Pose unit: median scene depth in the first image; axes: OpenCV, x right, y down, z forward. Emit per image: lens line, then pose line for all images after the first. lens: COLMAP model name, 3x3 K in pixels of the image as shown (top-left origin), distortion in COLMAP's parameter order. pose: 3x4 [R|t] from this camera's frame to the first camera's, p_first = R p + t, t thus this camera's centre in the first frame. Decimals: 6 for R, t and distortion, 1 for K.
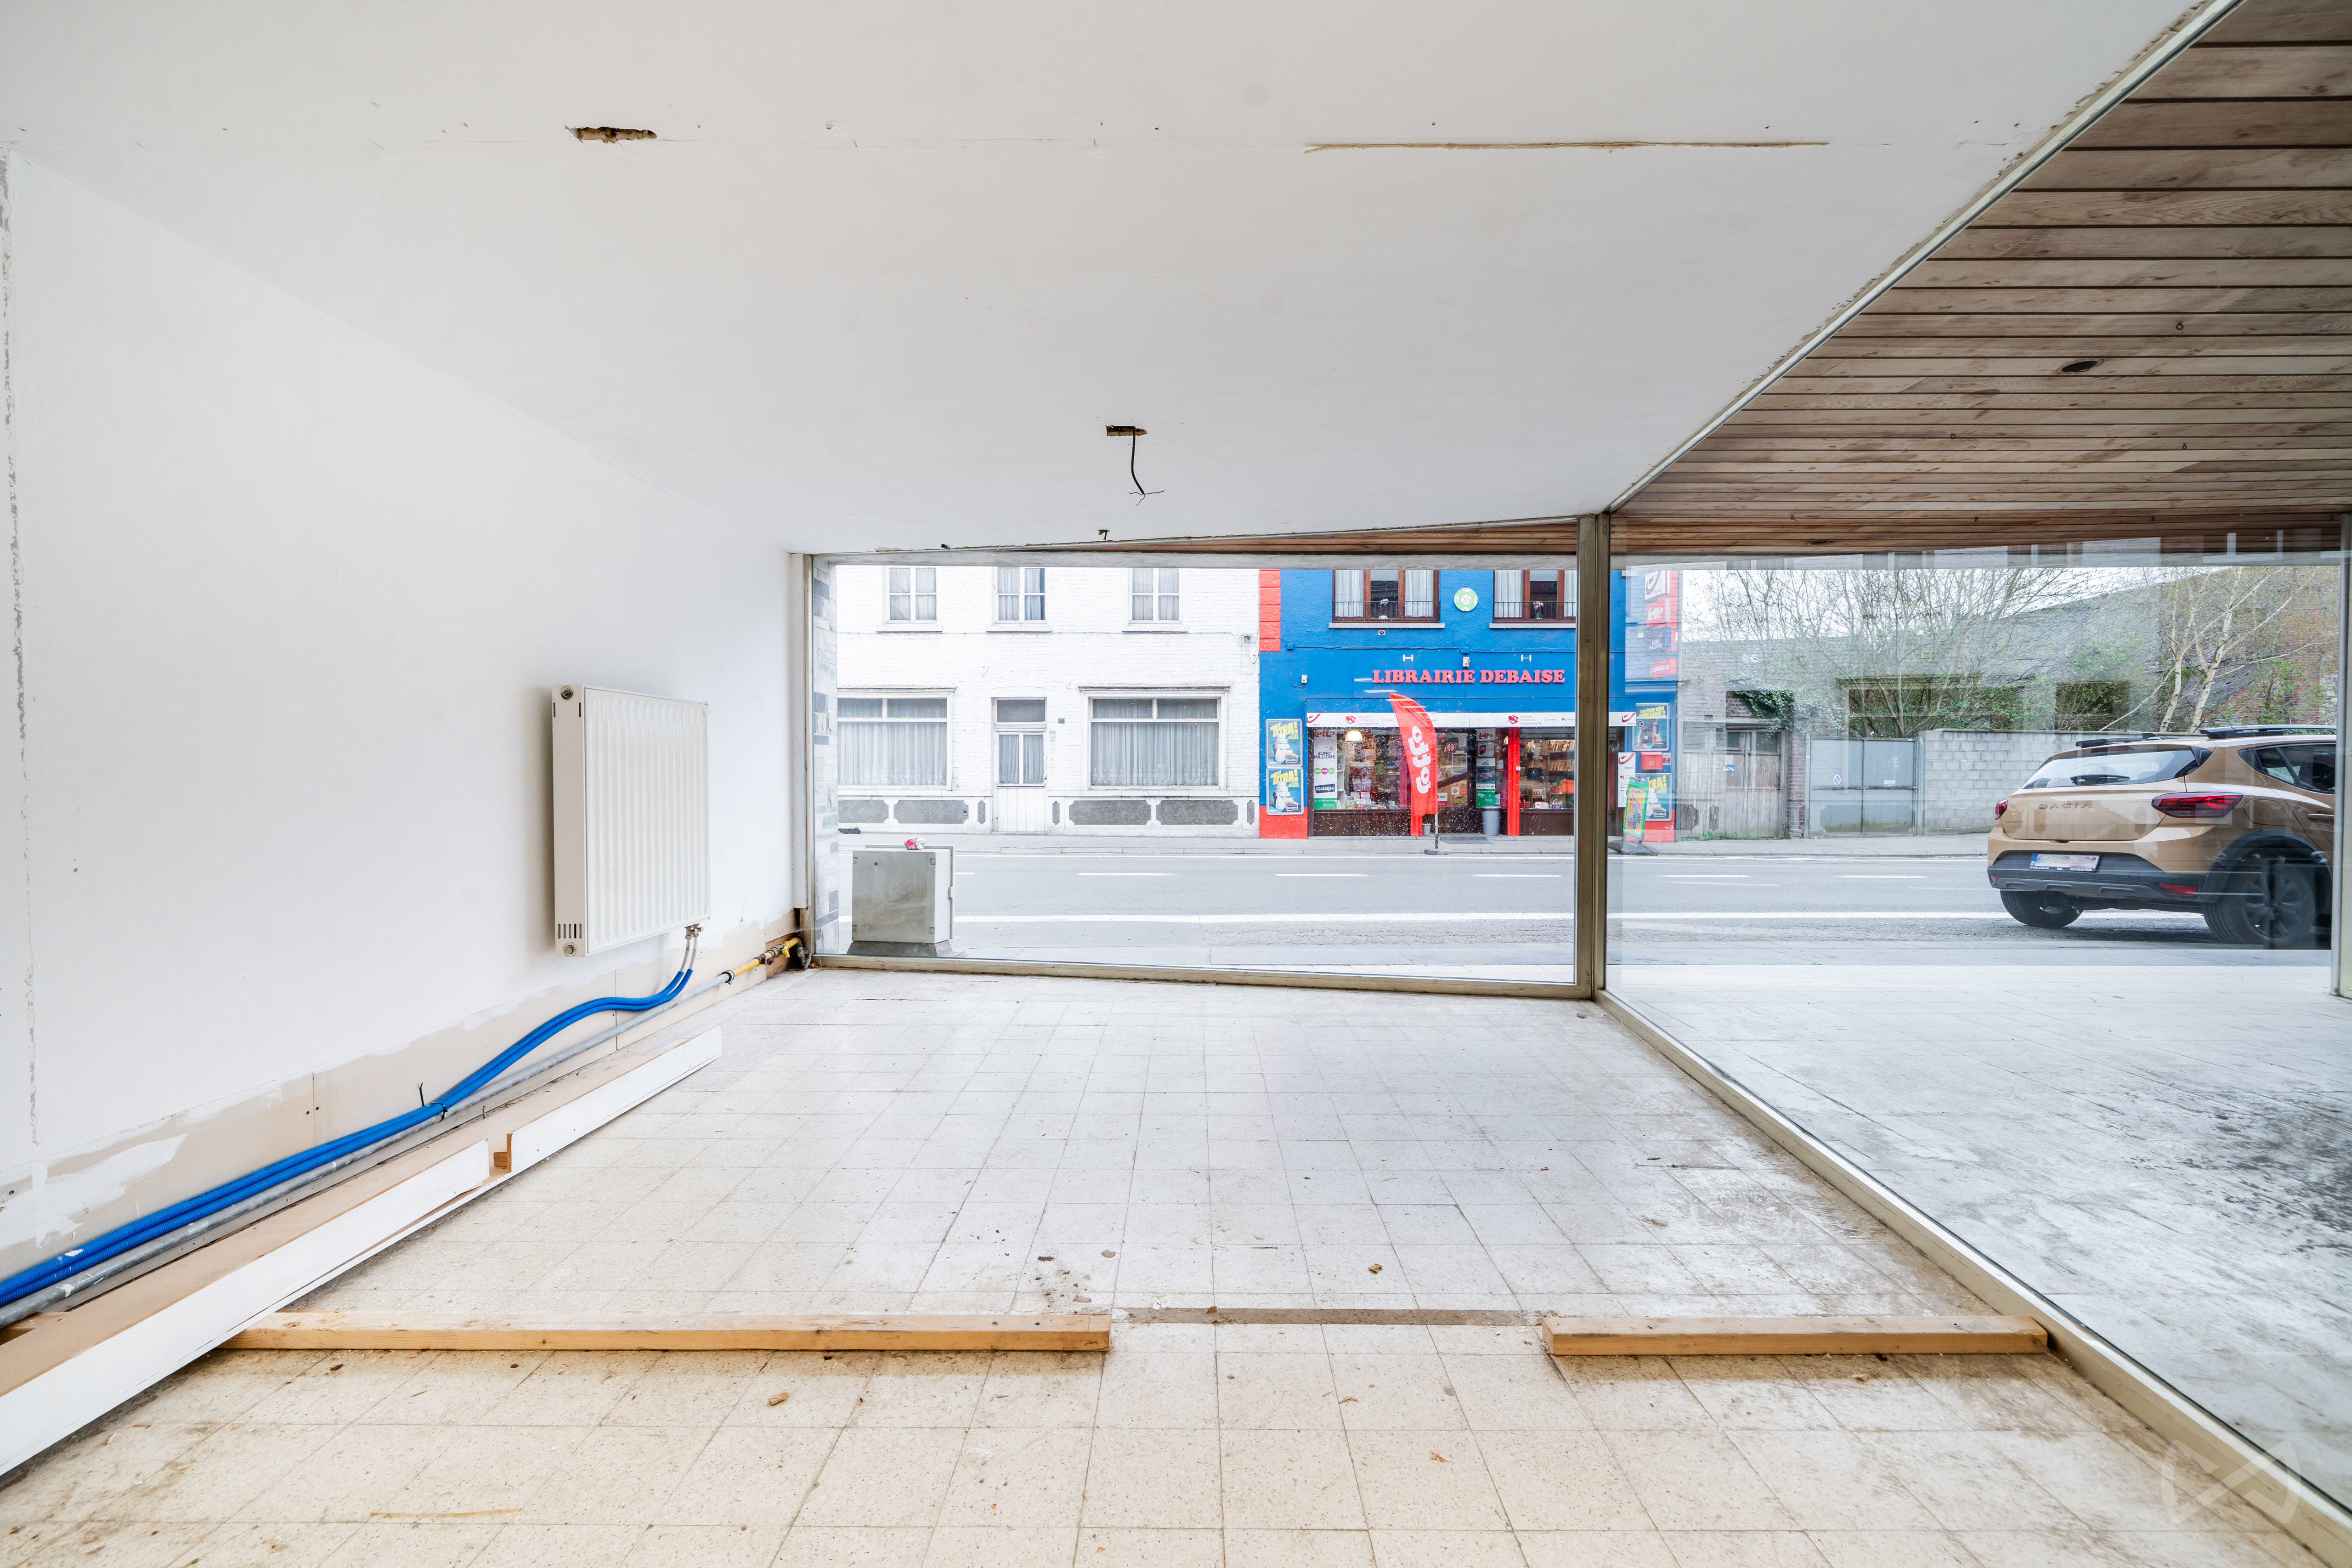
lens RADIAL K [[947.4, 0, 1174.2], [0, 947.4, 771.7], [0, 0, 1]] dist [-0.002362, -0.000903]
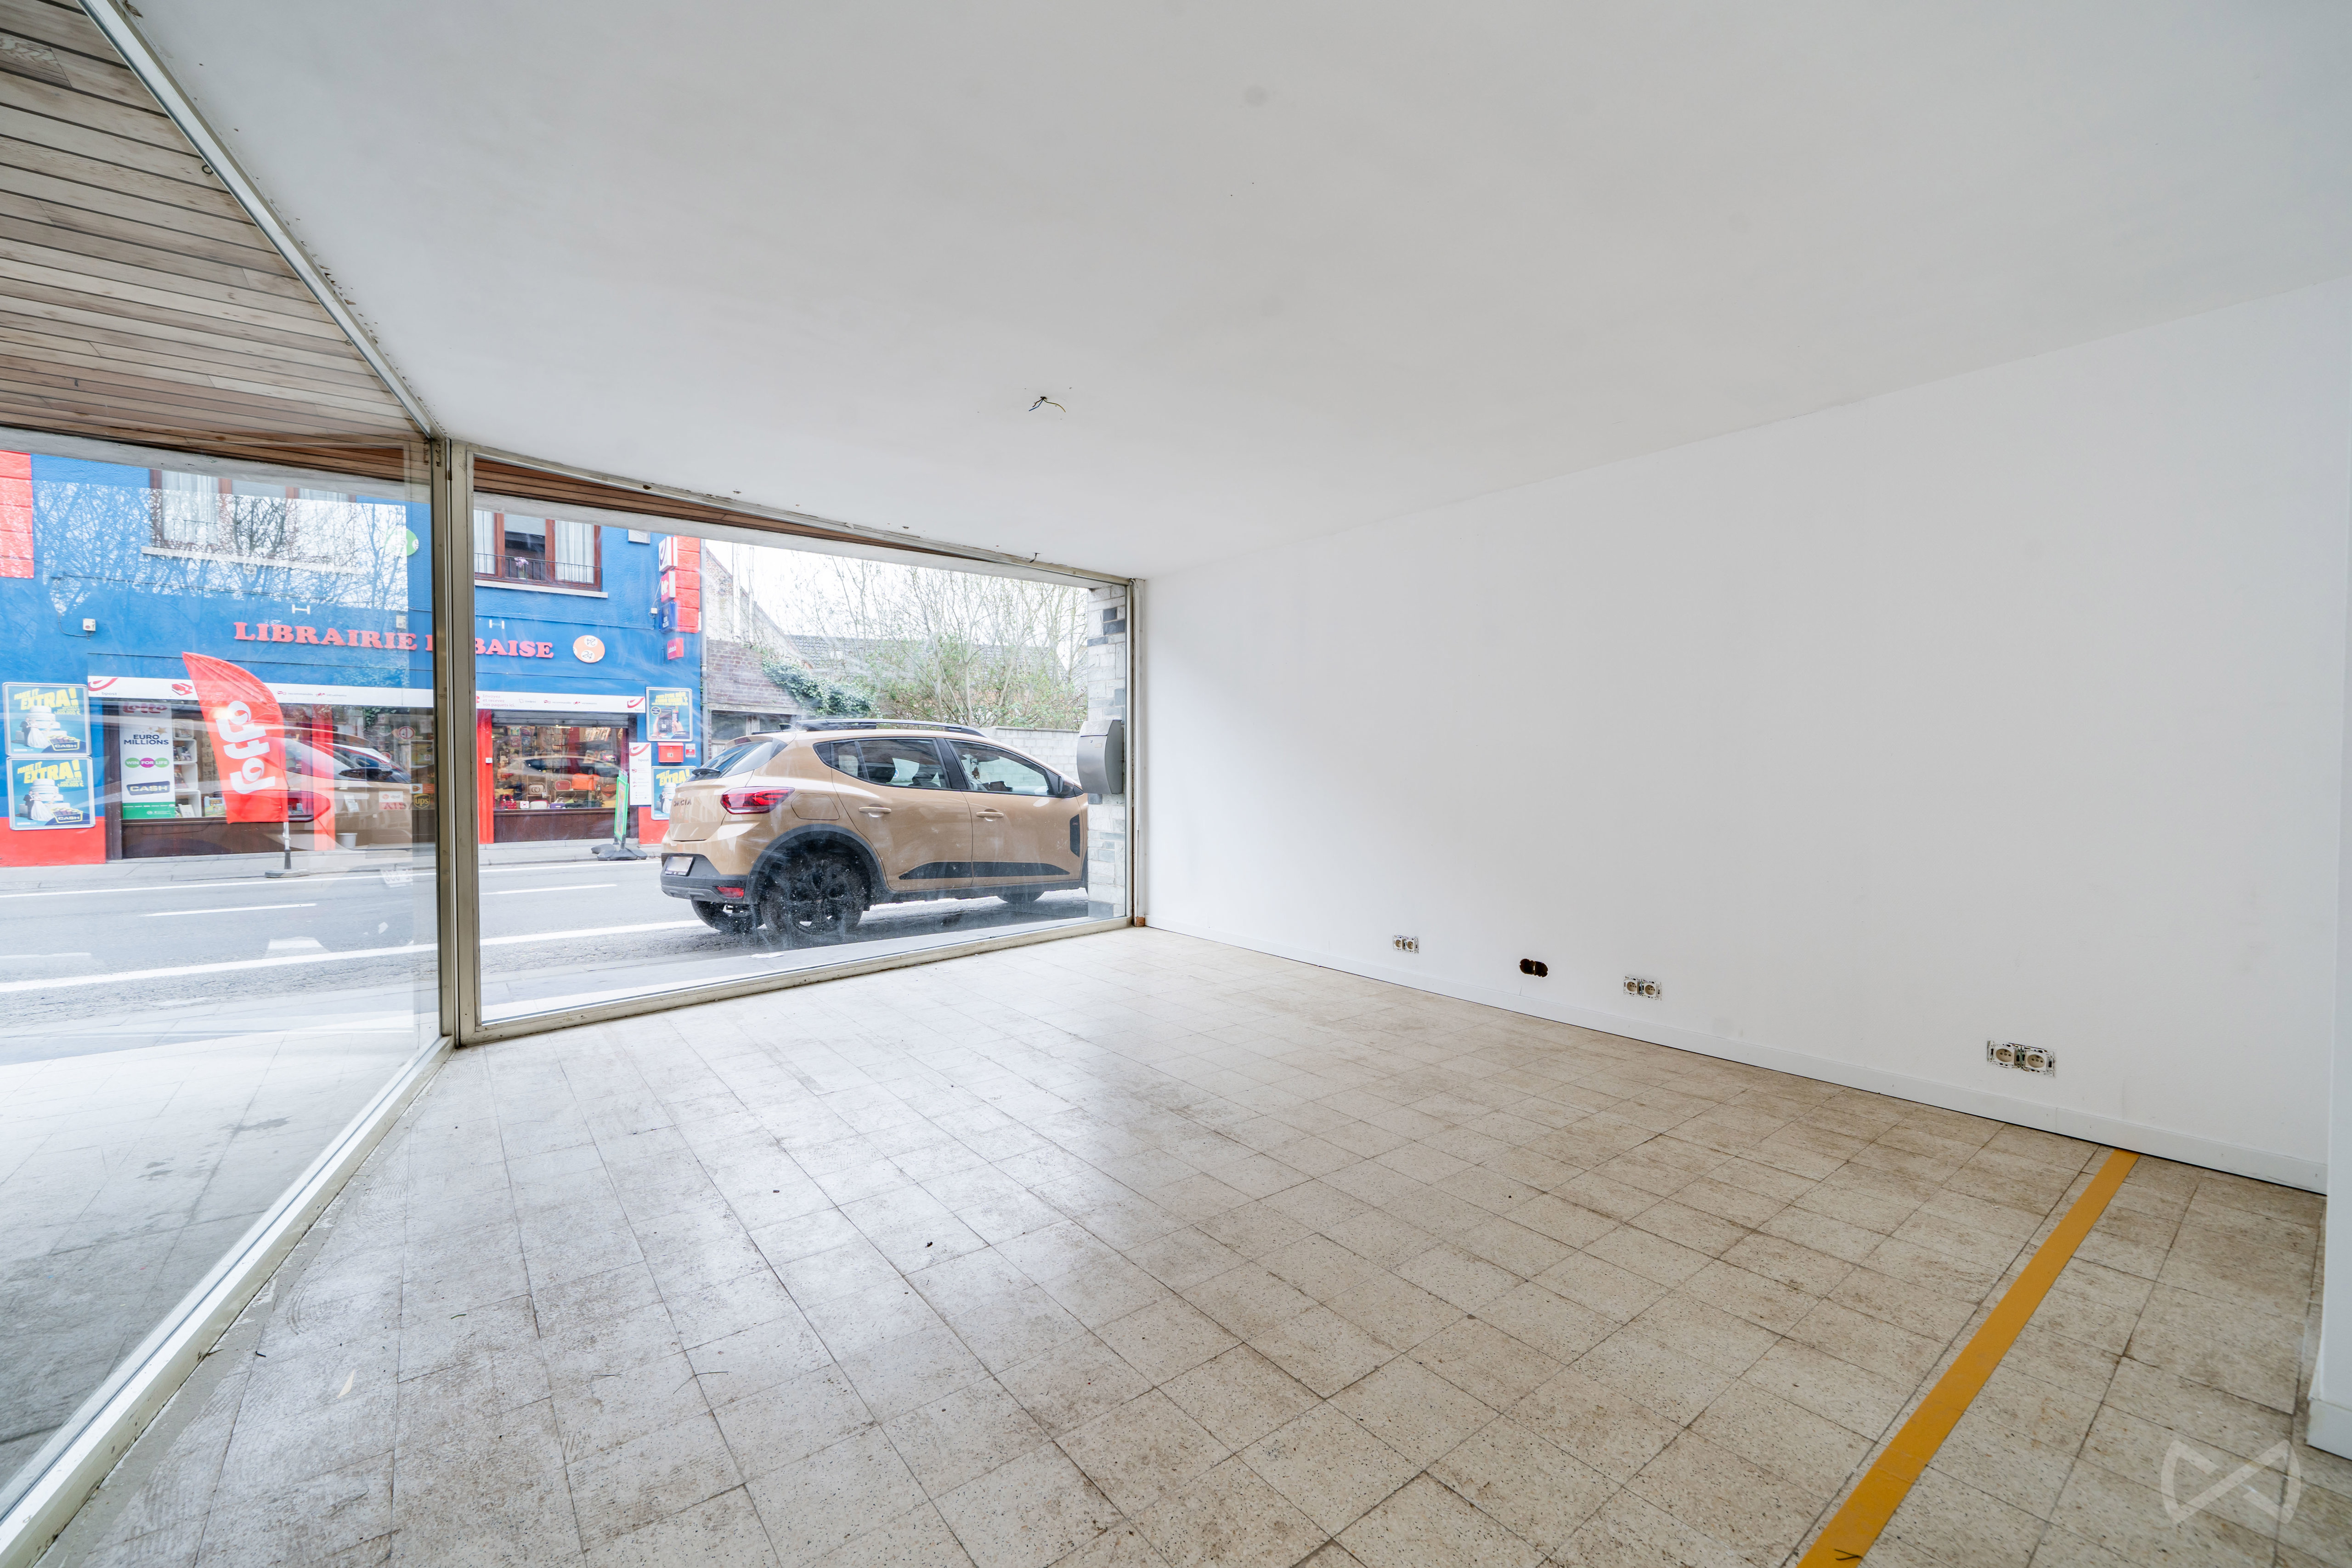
lens RADIAL K [[947.4, 0, 1173.3], [0, 947.4, 784.2], [0, 0, 1]] dist [-0.002362, -0.000903]
pose [[0.794814, -0.010042, 0.606771, 0.339142], [-0.002207, 0.999809, 0.019437, -0.000250], [-0.606850, -0.016788, 0.794639, 0.003303]]
